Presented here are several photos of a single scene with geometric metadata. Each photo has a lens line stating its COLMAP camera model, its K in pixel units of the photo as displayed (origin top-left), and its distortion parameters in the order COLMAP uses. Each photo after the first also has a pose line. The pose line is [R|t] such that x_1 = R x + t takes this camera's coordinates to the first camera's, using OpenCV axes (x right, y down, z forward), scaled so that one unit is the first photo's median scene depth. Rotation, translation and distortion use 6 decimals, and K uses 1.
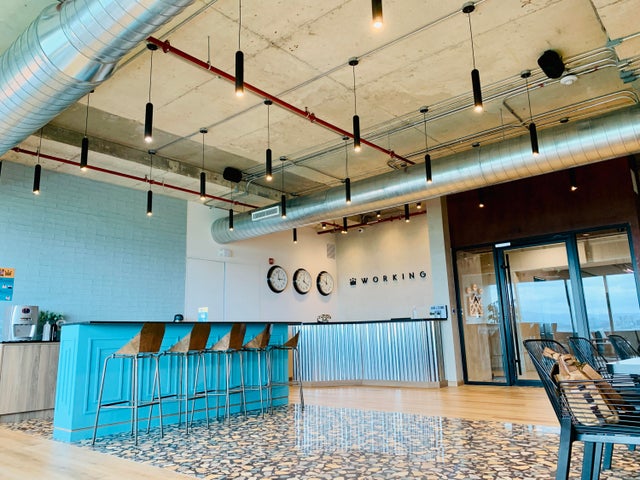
lens RADIAL K [[494.2, 0, 318.7], [0, 494.2, 242.5], [0, 0, 1]] dist [0.027876, -0.005603]
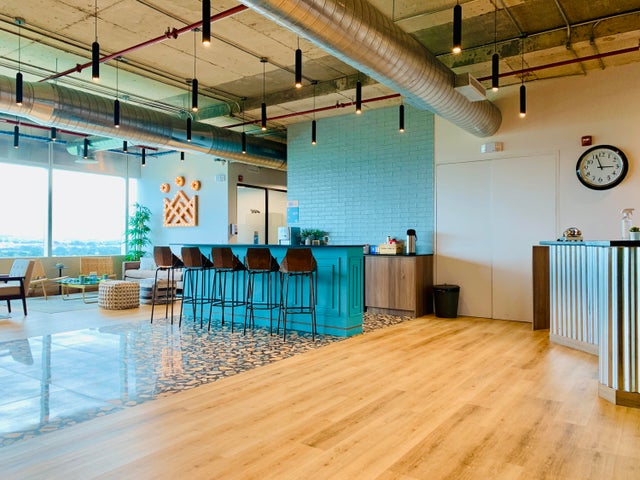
lens RADIAL K [[494.2, 0, 318.9], [0, 494.2, 237.3], [0, 0, 1]] dist [0.027876, -0.005603]
pose [[0.085684, 0.019244, -0.996136, 0.493340], [0.176998, 0.983616, 0.034227, 0.074558], [0.980474, -0.179247, 0.080874, 0.584622]]
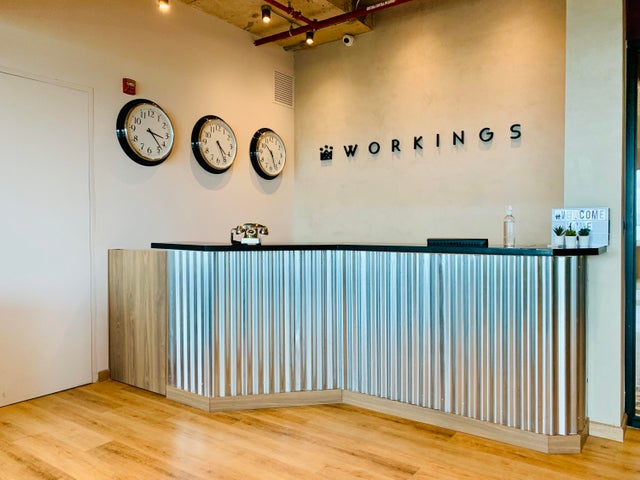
lens RADIAL K [[494.2, 0, 319.5], [0, 494.2, 243.4], [0, 0, 1]] dist [0.027876, -0.005603]
pose [[0.997244, 0.022593, 0.070662, 0.033066], [-0.037268, 0.976156, 0.213848, 0.068763], [-0.064146, -0.215893, 0.974308, 0.554639]]
